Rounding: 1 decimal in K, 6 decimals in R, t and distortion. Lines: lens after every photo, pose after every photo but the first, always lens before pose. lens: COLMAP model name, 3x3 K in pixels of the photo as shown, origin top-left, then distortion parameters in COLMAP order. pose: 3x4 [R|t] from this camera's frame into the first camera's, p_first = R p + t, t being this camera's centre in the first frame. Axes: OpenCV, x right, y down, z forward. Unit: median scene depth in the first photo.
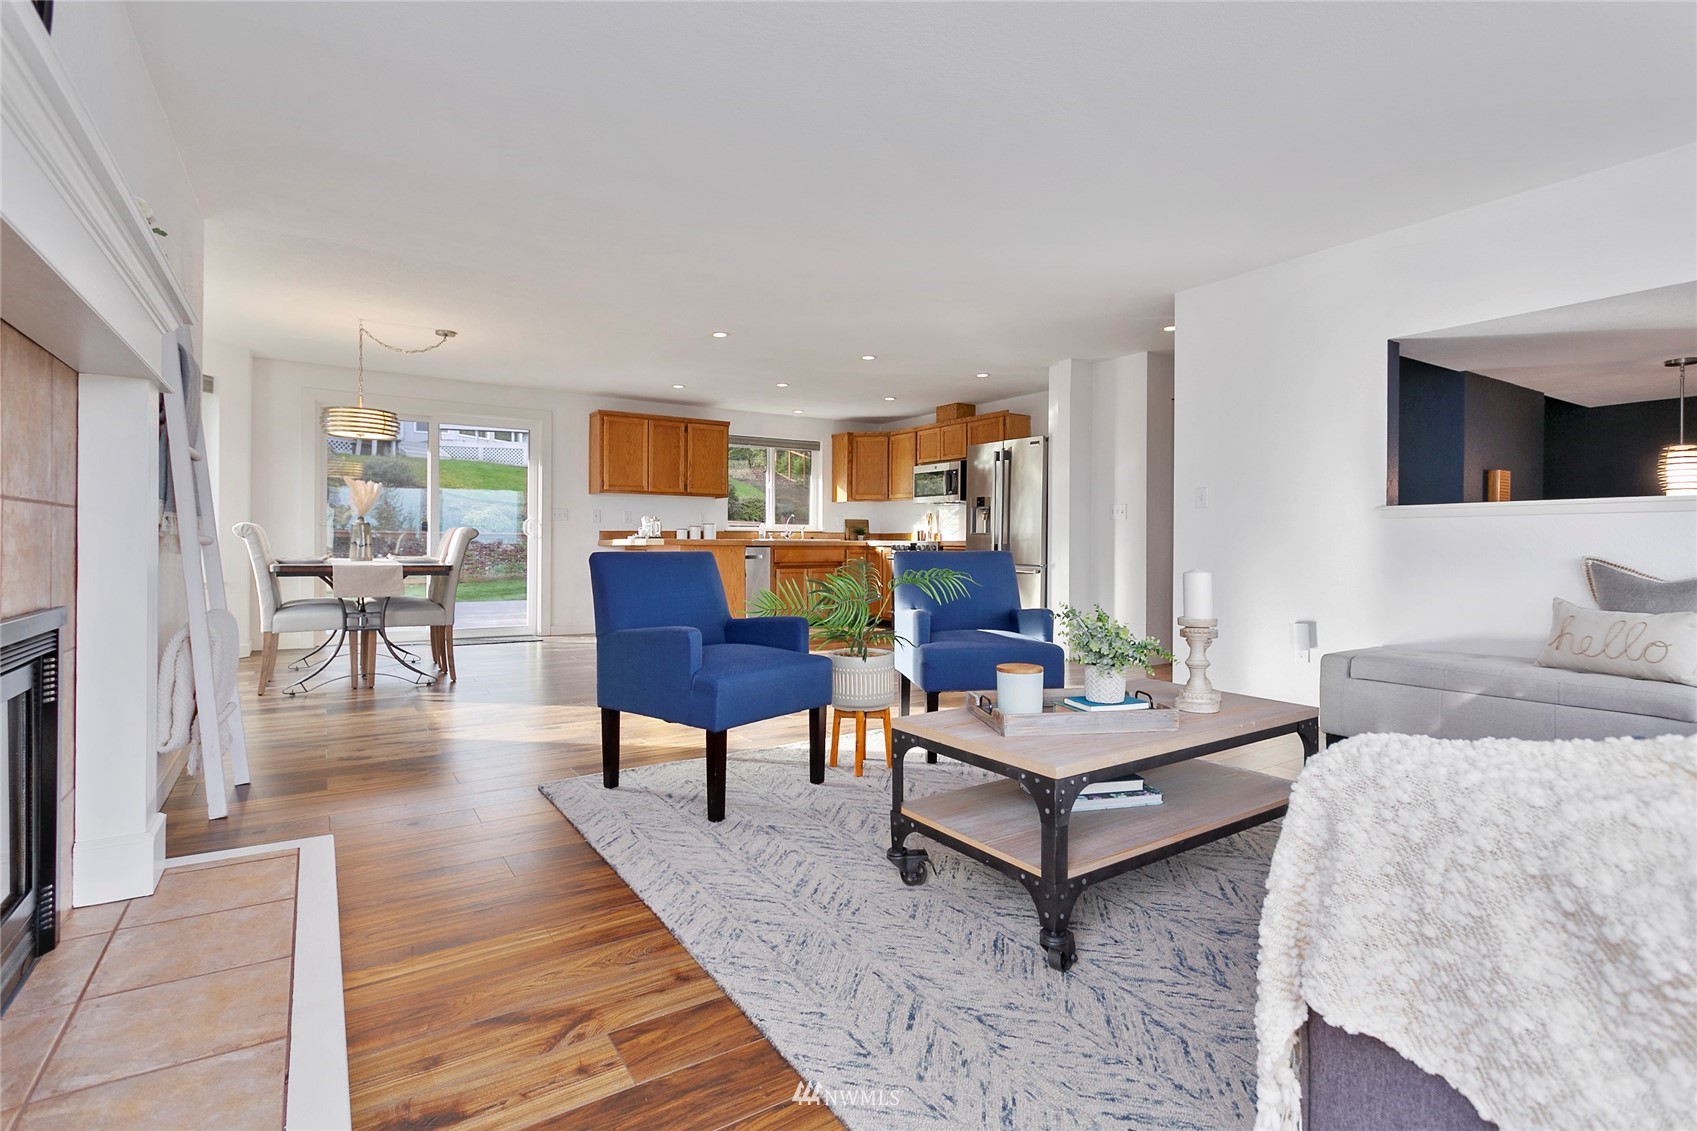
lens RADIAL K [[806.2, 0, 851.3], [0, 806.2, 550.3], [0, 0, 1]] dist [0.000234, 0.002803]
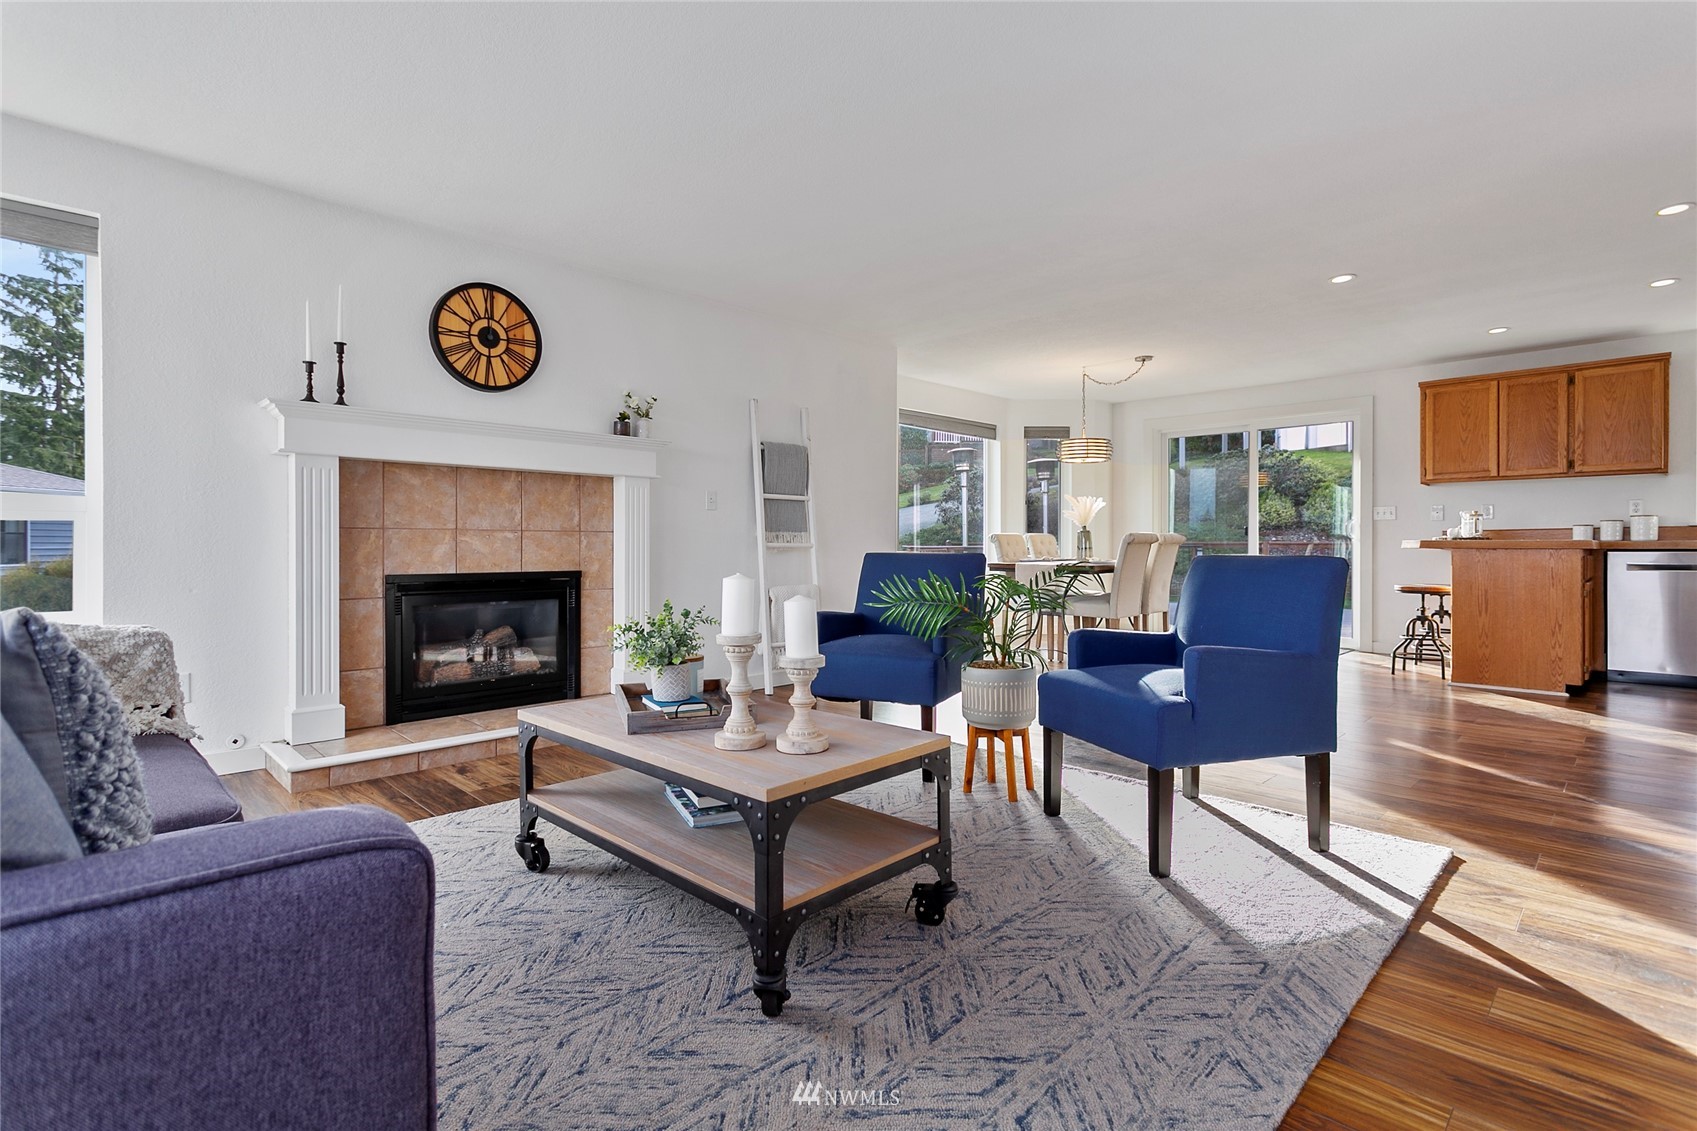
lens RADIAL K [[806.2, 0, 854.4], [0, 806.2, 551.1], [0, 0, 1]] dist [0.000234, 0.002803]
pose [[0.207986, 0.000526, -0.978132, 0.306057], [-0.006558, 0.999978, -0.000857, 0.000258], [0.978110, 0.006593, 0.207985, 0.229197]]
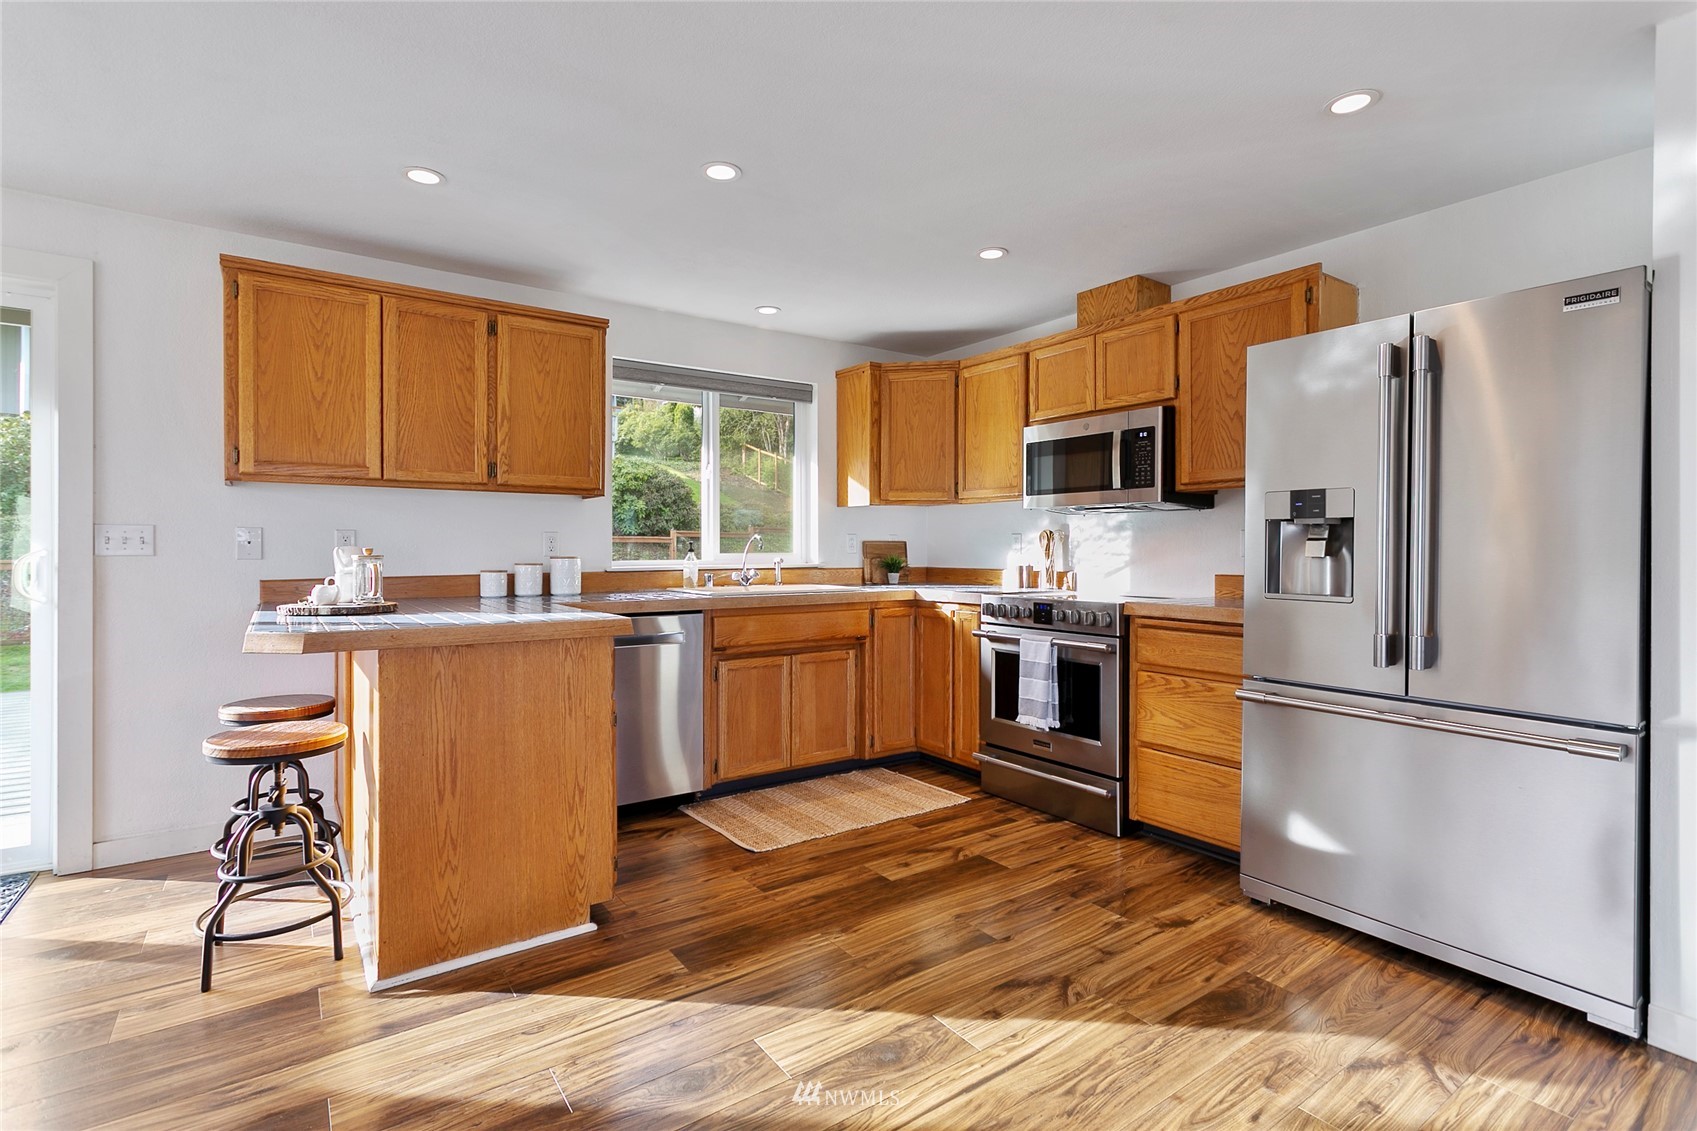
lens RADIAL K [[806.2, 0, 850.7], [0, 806.2, 549.5], [0, 0, 1]] dist [0.000234, 0.002803]
pose [[0.999398, -0.003549, 0.034508, -0.033945], [0.003832, 0.999960, -0.008139, -0.030572], [-0.034478, 0.008266, 0.999371, 0.523095]]
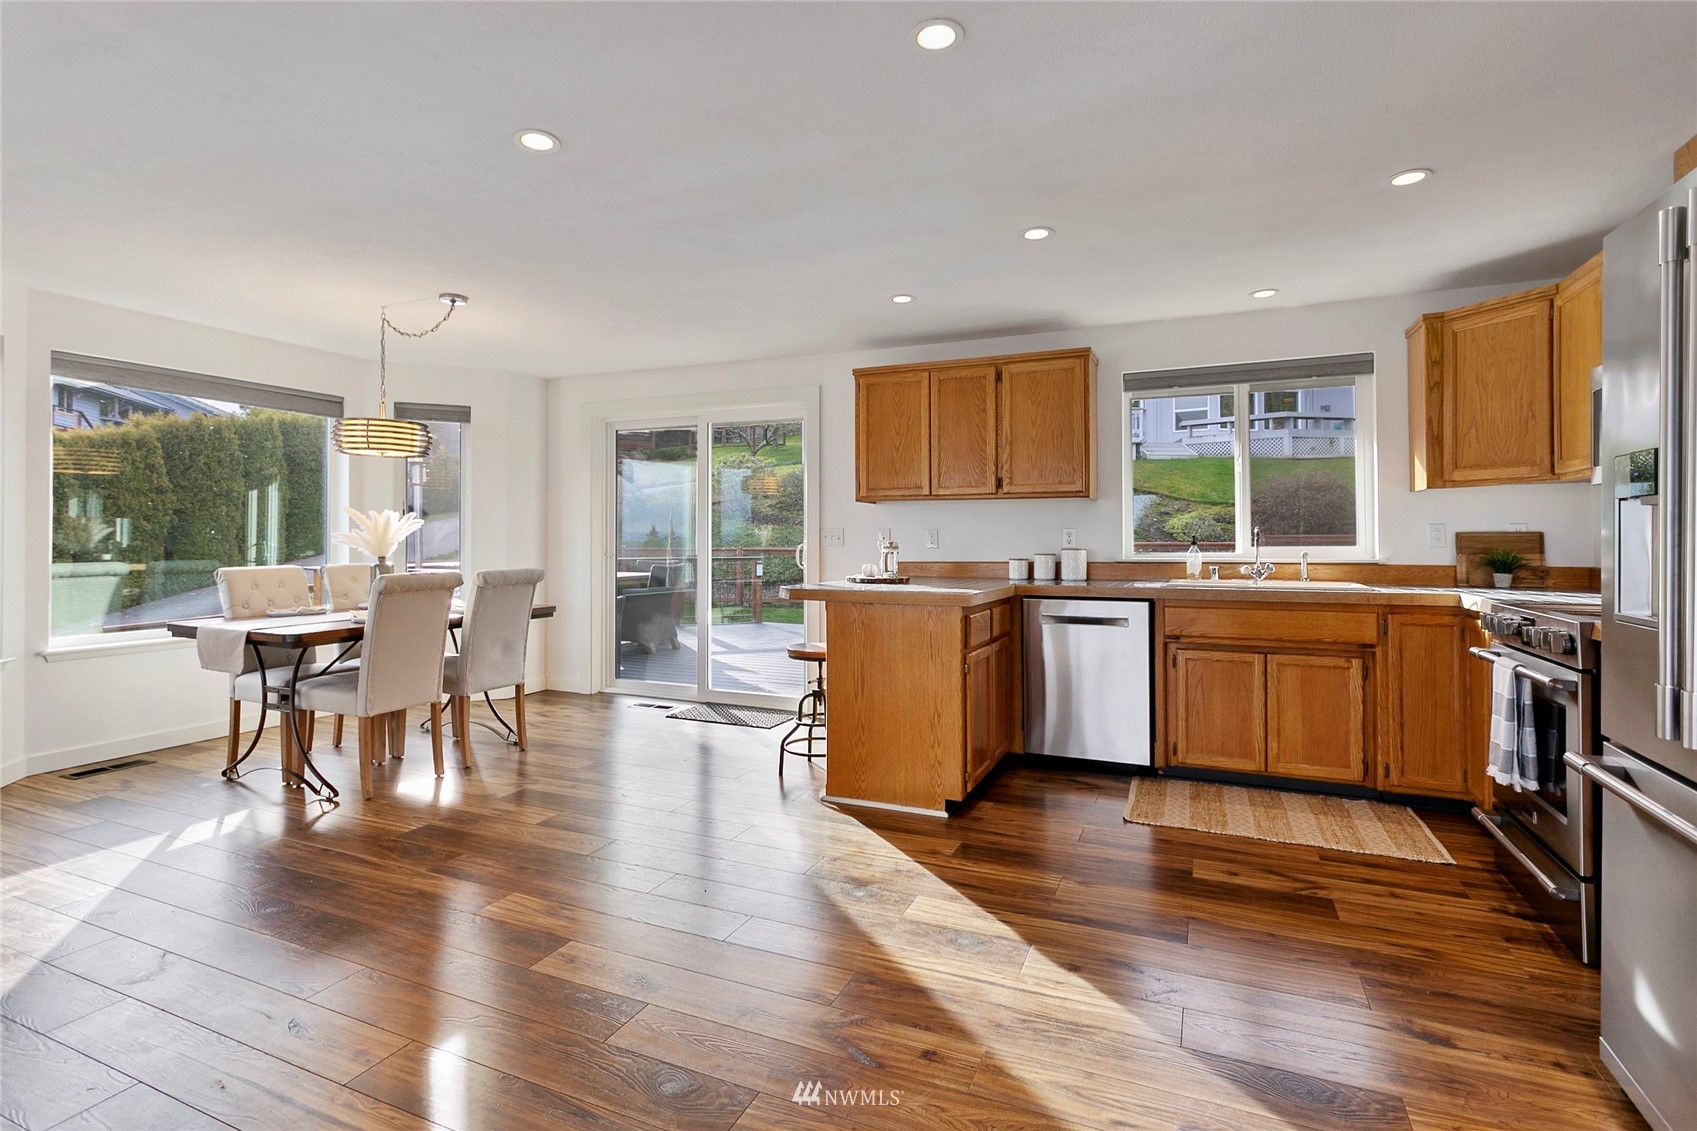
lens RADIAL K [[806.2, 0, 847.7], [0, 806.2, 534.6], [0, 0, 1]] dist [0.000234, 0.002803]
pose [[0.541713, -0.010238, -0.840501, 0.174383], [-0.005143, 0.999867, -0.015494, -0.031007], [0.840548, 0.012716, 0.541588, 0.552698]]
